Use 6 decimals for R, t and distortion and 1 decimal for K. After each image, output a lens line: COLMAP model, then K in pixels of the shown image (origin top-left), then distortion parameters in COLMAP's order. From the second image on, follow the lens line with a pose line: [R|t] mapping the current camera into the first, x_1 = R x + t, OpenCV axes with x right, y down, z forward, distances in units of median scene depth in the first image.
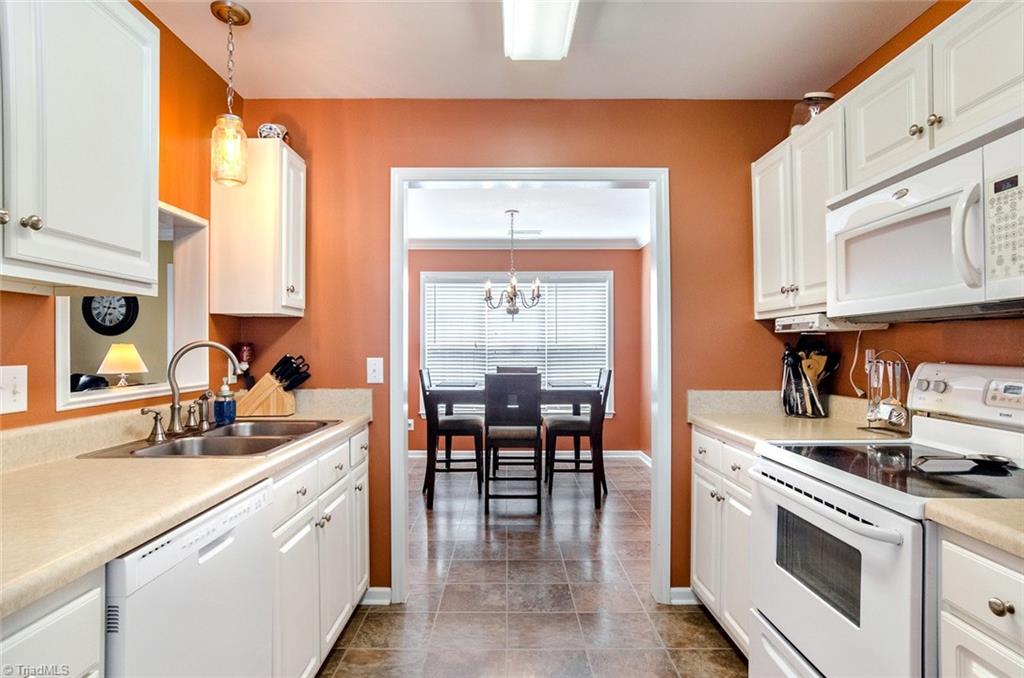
lens RADIAL K [[554.6, 0, 510.1], [0, 554.6, 343.0], [0, 0, 1]] dist [-0.034945, 0.024530]
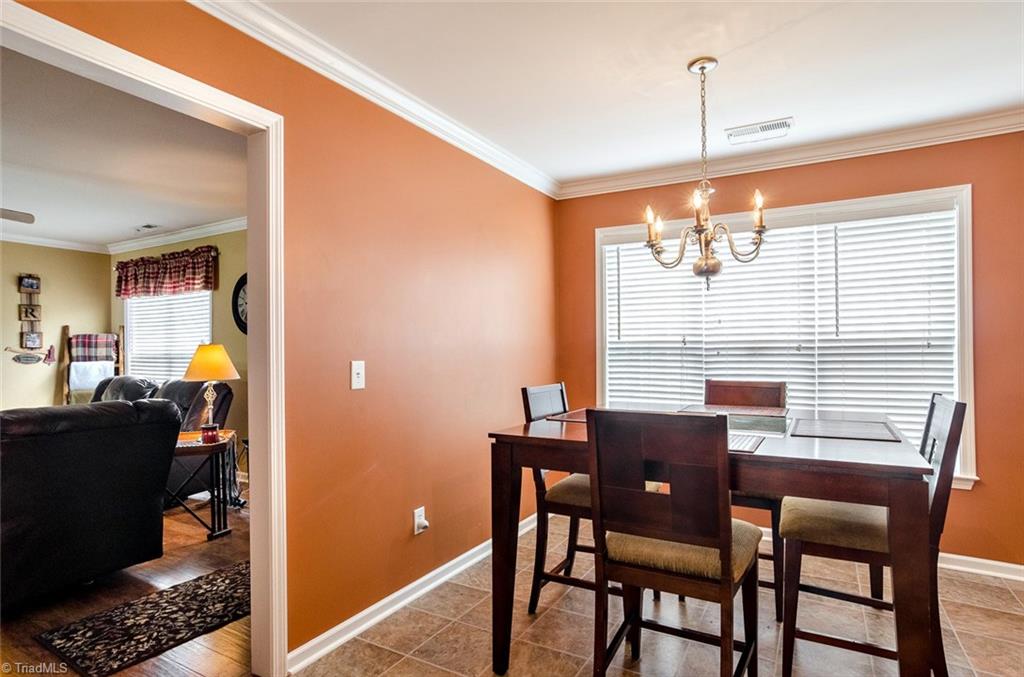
lens RADIAL K [[554.6, 0, 518.2], [0, 554.6, 343.4], [0, 0, 1]] dist [-0.034945, 0.024530]
pose [[0.872706, -0.009341, -0.488156, 0.081800], [0.012968, 0.999908, 0.004049, 0.002038], [0.488074, -0.009864, 0.872747, 0.433061]]
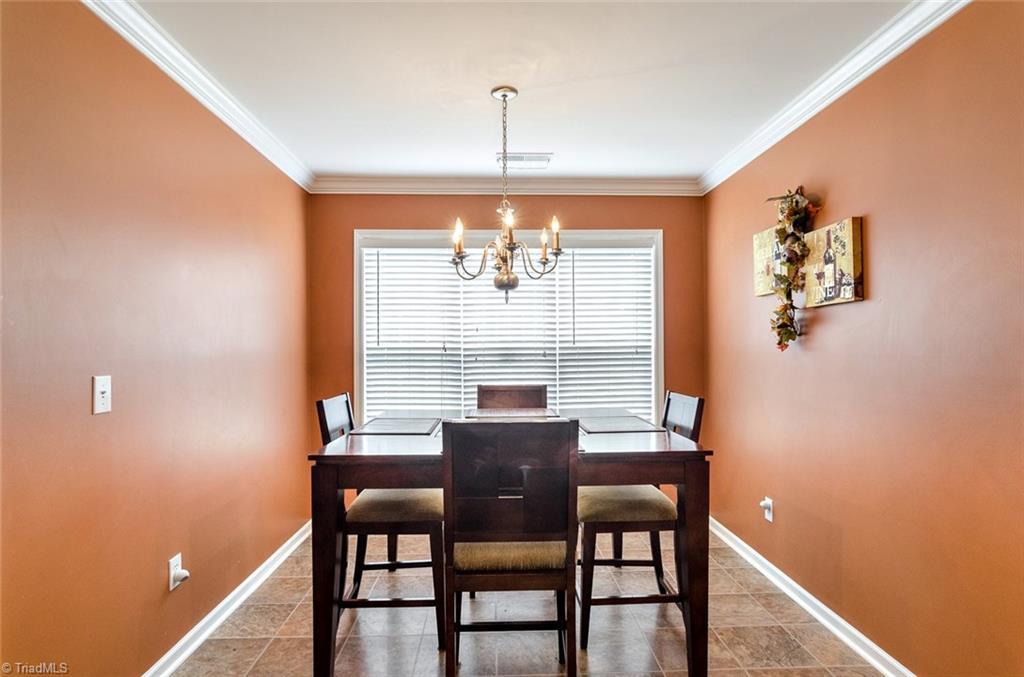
lens RADIAL K [[554.6, 0, 517.4], [0, 554.6, 343.4], [0, 0, 1]] dist [-0.034945, 0.024530]
pose [[0.999283, -0.004184, 0.037619, -0.003956], [0.004043, 0.999985, 0.003822, -0.003229], [-0.037634, -0.003668, 0.999285, 0.417470]]
